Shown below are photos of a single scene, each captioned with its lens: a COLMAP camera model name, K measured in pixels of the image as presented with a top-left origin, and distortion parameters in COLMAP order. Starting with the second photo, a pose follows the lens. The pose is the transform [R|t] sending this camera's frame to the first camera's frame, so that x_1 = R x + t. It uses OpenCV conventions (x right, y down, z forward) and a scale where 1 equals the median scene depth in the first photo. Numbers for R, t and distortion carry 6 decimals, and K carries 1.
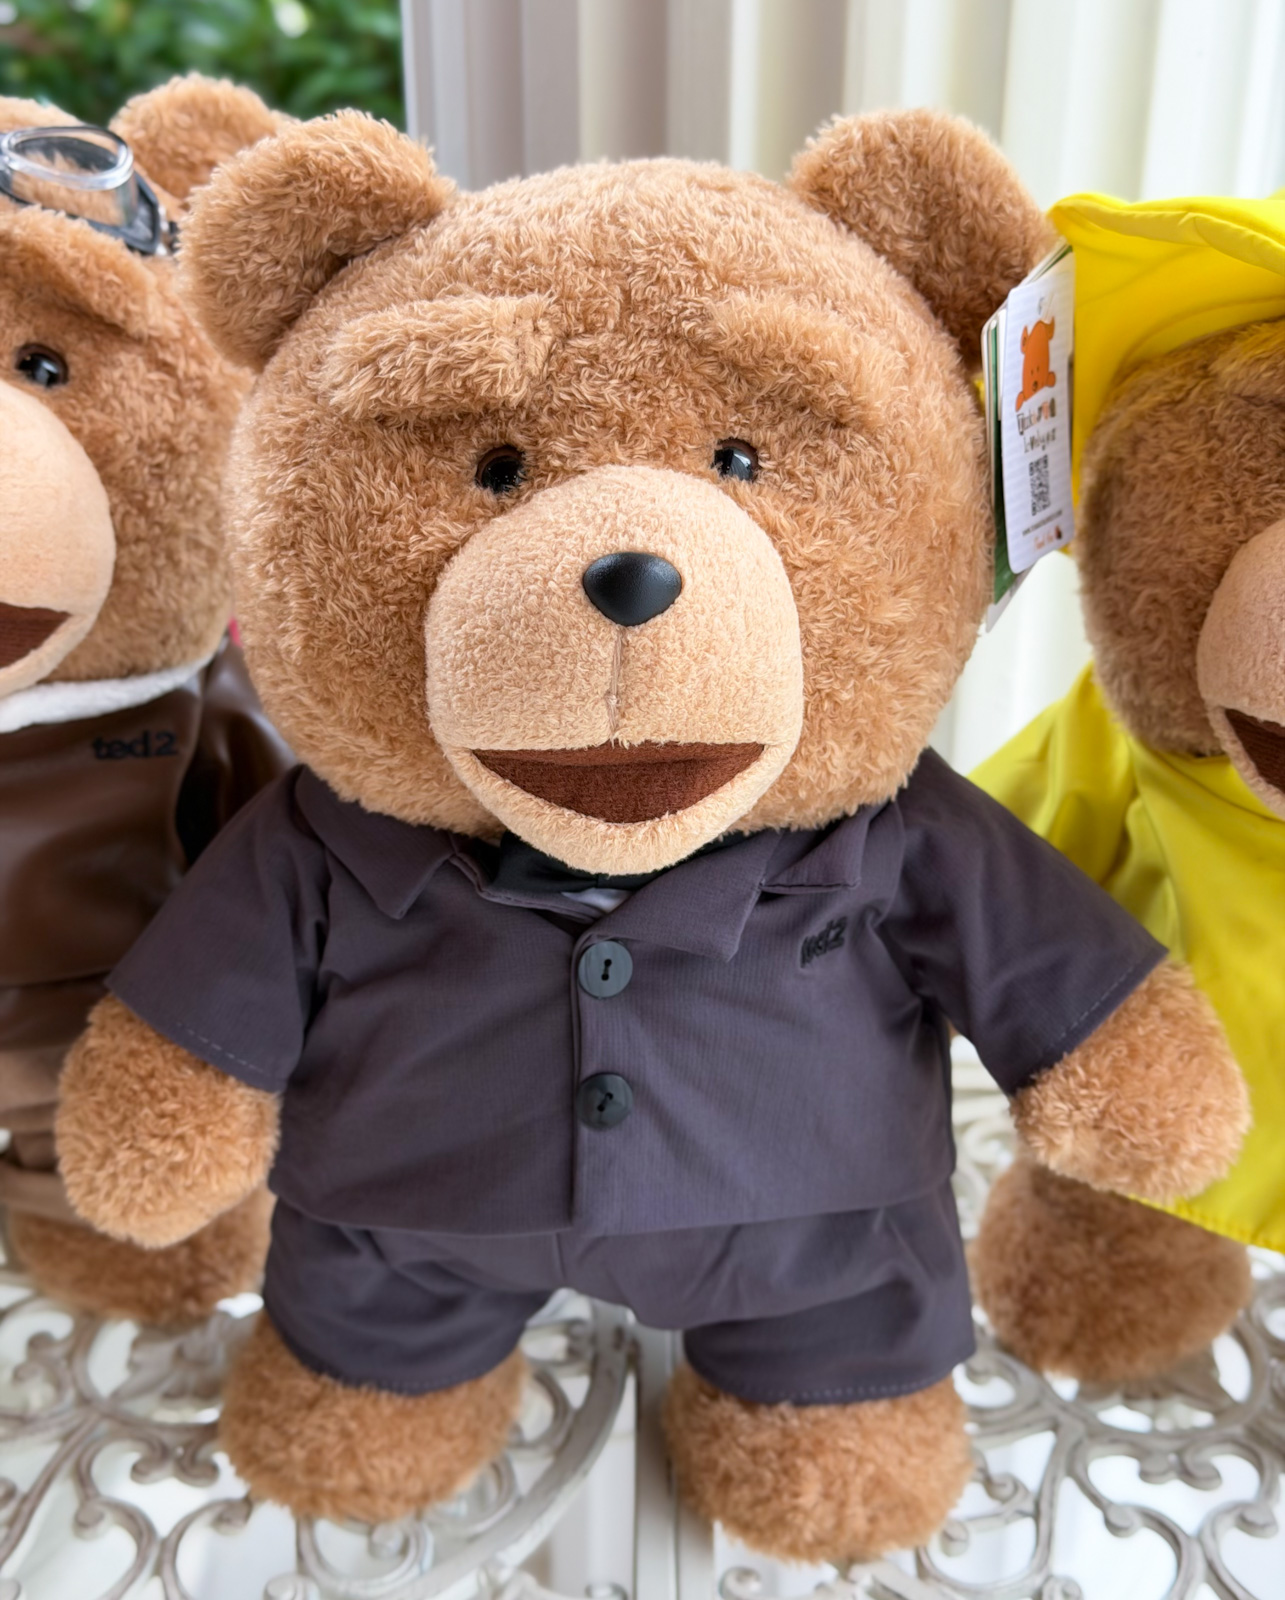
lens RADIAL K [[2435.4, 0, 642.5], [0, 2435.4, 800.0], [0, 0, 1]] dist [0.183670, -0.563698]
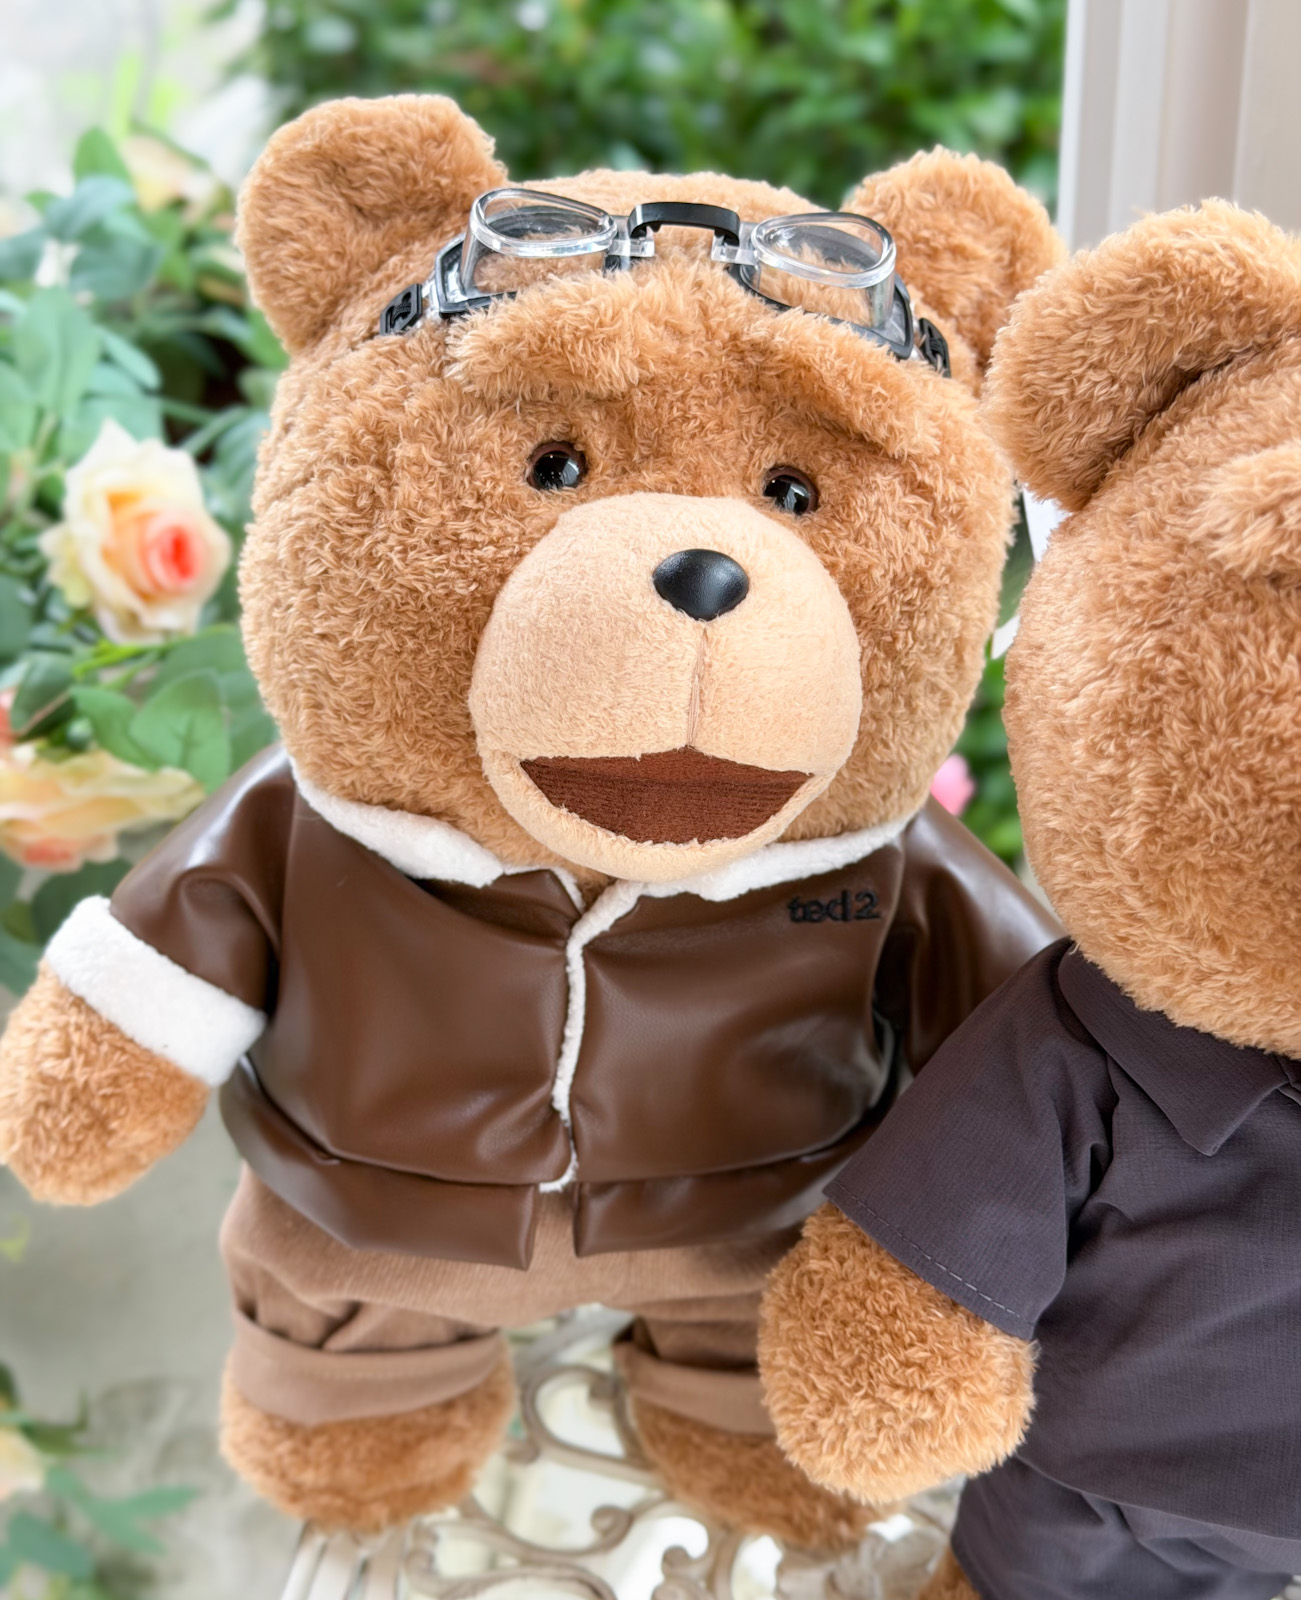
lens RADIAL K [[2494.5, 0, 650.5], [0, 2494.5, 800.0], [0, 0, 1]] dist [0.100741, 0.014861]
pose [[0.989852, 0.027959, -0.139326, -0.163377], [-0.029280, 0.999544, -0.007435, -0.057378], [0.139054, 0.011439, 0.990219, 0.115385]]
